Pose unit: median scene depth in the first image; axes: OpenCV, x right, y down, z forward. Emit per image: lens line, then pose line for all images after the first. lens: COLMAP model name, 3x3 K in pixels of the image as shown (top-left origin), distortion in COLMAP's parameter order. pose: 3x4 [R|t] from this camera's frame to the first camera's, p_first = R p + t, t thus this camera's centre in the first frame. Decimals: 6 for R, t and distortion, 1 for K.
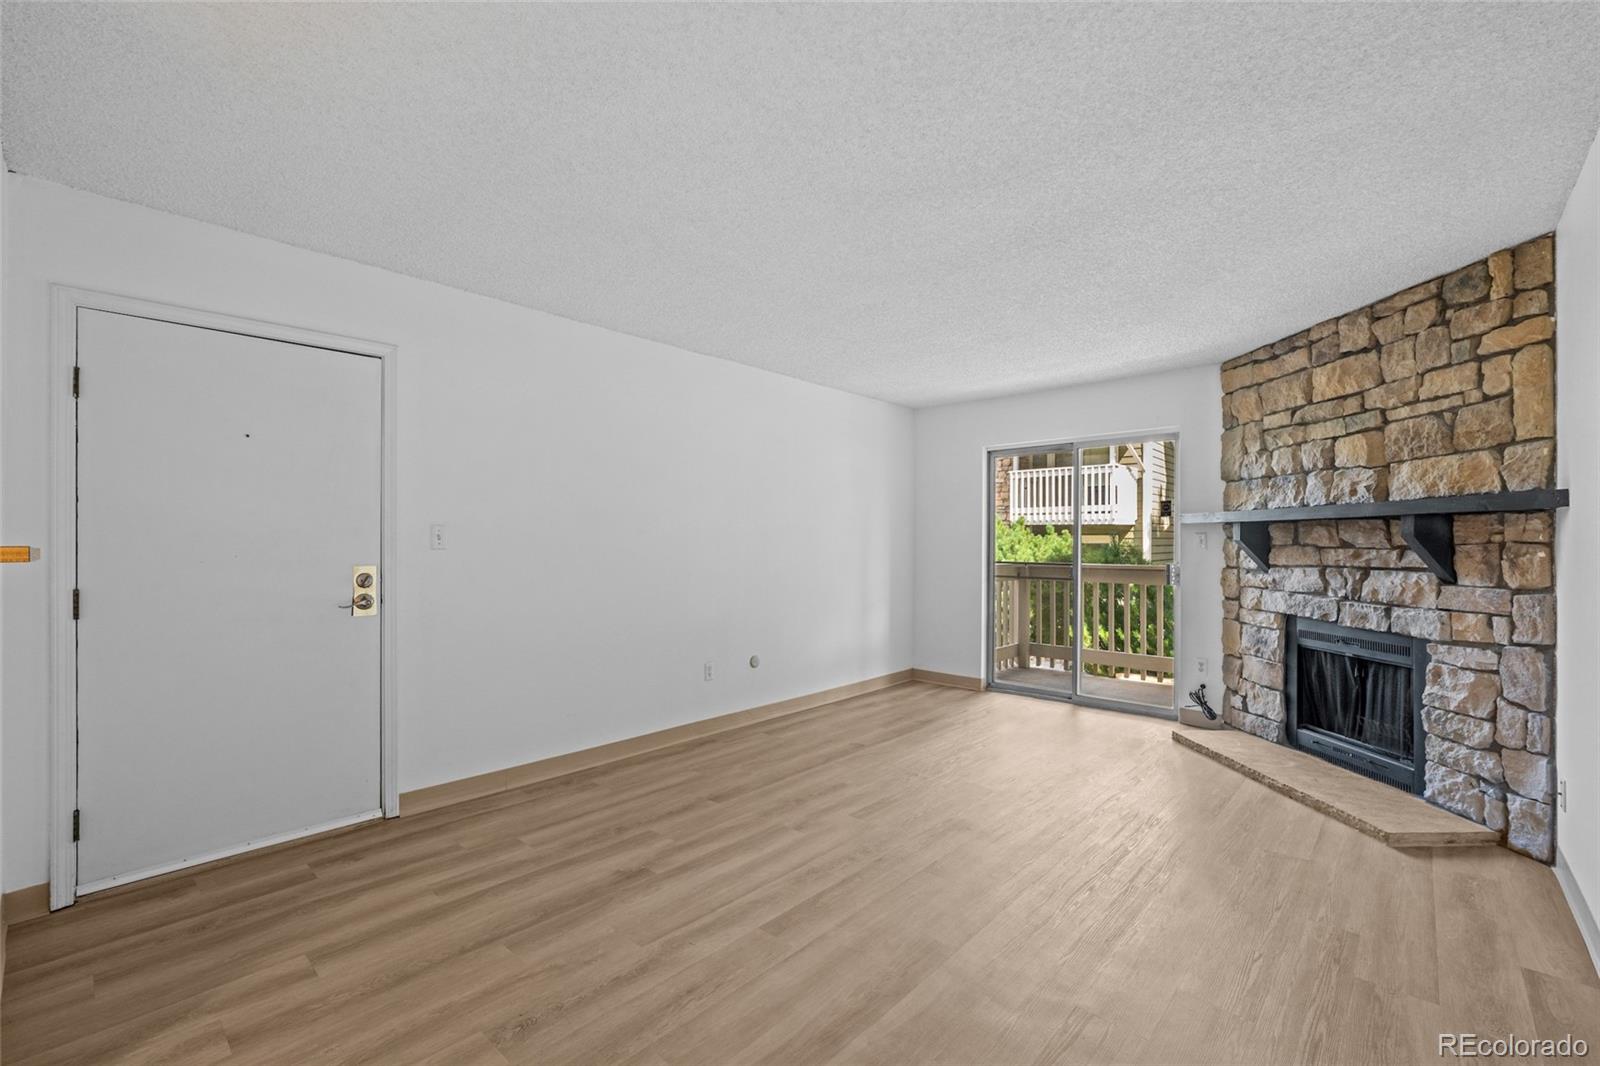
lens RADIAL K [[673.7, 0, 798.3], [0, 673.7, 543.6], [0, 0, 1]] dist [-0.002584, -0.000652]
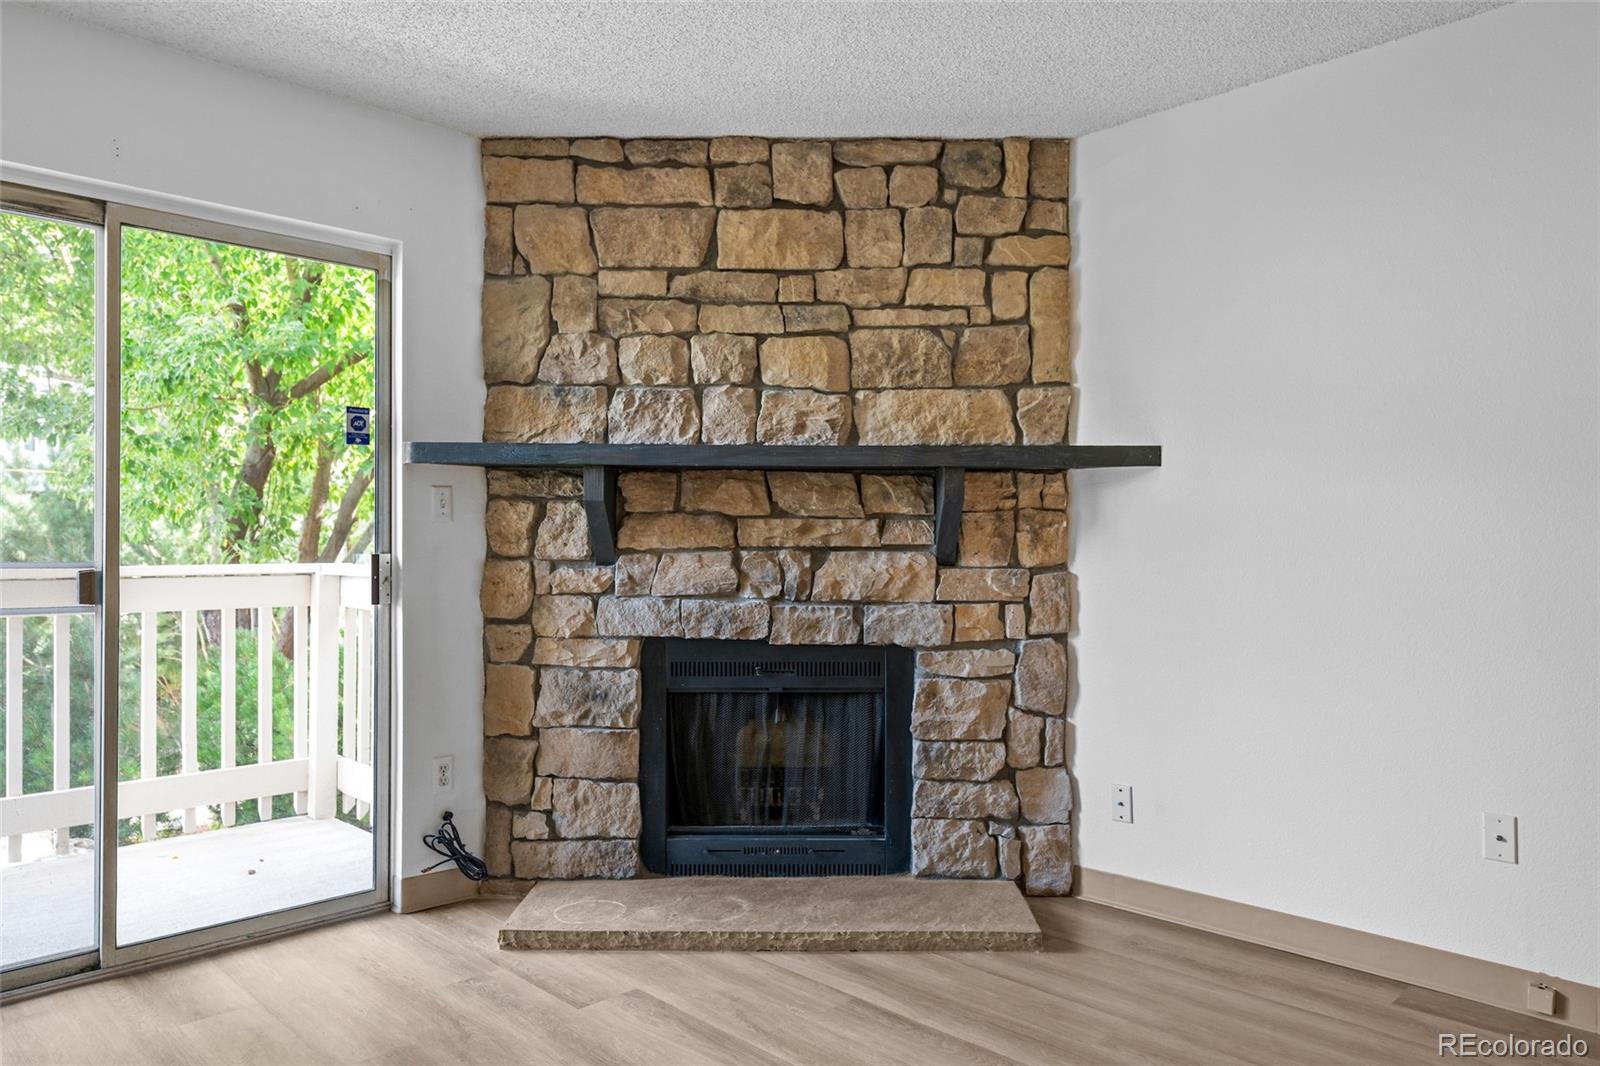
lens RADIAL K [[1064.0, 0, 801.8], [0, 1064.0, 539.9], [0, 0, 1]] dist [-0.002554, 0.001018]
pose [[0.040199, 0.002114, 0.999189, -0.178769], [-0.001787, 0.999996, -0.002044, 0.032436], [-0.999190, -0.001703, 0.040203, 1.050280]]
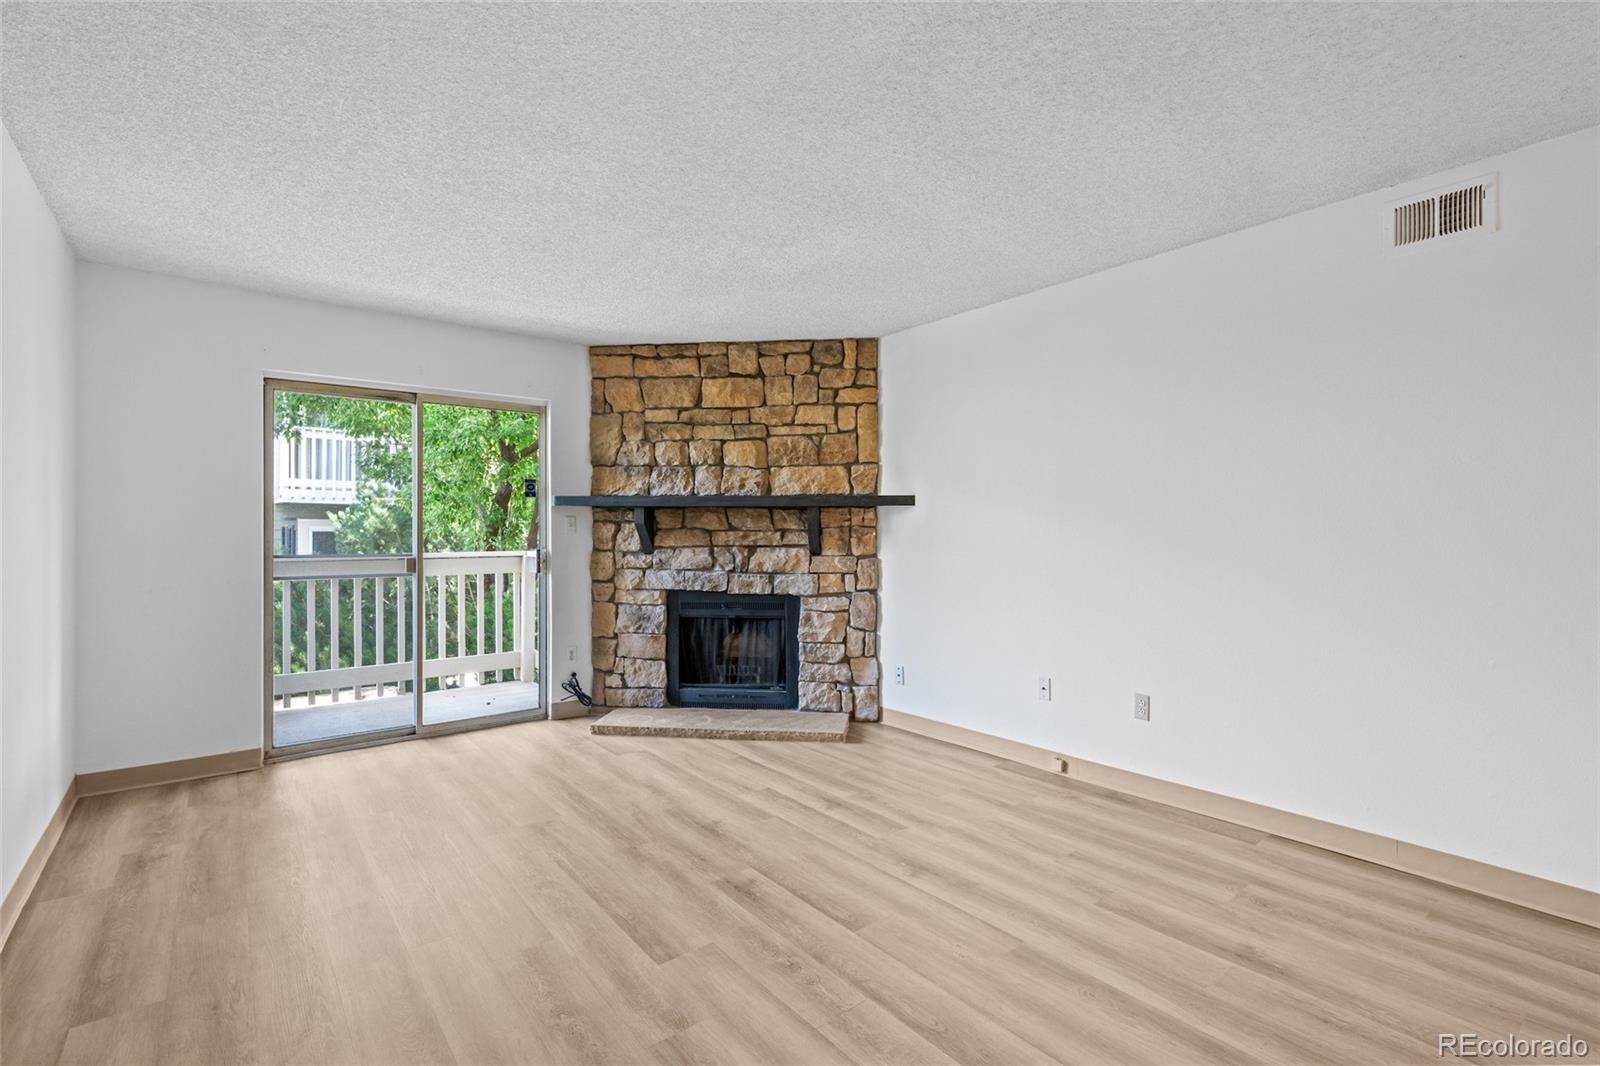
lens RADIAL K [[725.8, 0, 801.1], [0, 725.8, 531.9], [0, 0, 1]] dist [-0.001674, 0.002004]
pose [[0.149672, -0.004949, 0.988723, -0.550223], [0.000044, 0.999988, 0.004999, 0.002148], [-0.988736, -0.000705, 0.149670, 0.753566]]
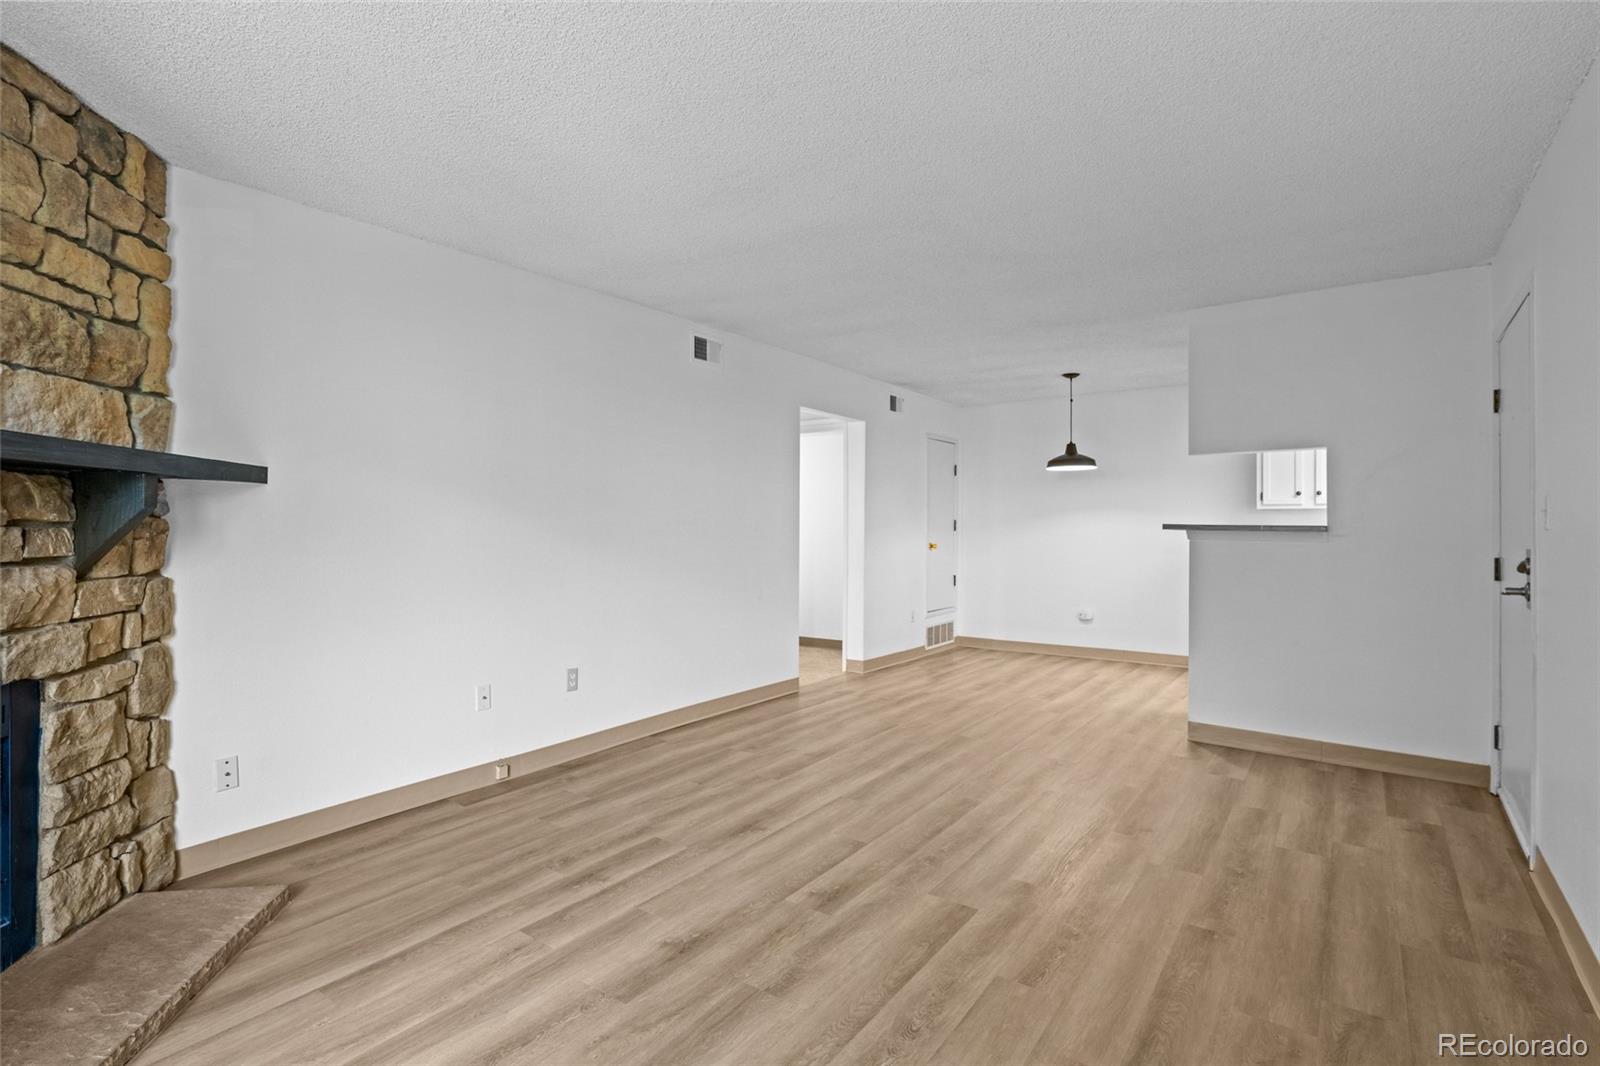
lens RADIAL K [[776.8, 0, 798.3], [0, 776.8, 527.3], [0, 0, 1]] dist [-0.000627, 0.000057]
pose [[-0.992390, -0.002138, -0.123115, 0.349788], [-0.002637, 0.999989, 0.003897, 0.004963], [0.123105, 0.004192, -0.992385, 1.731613]]
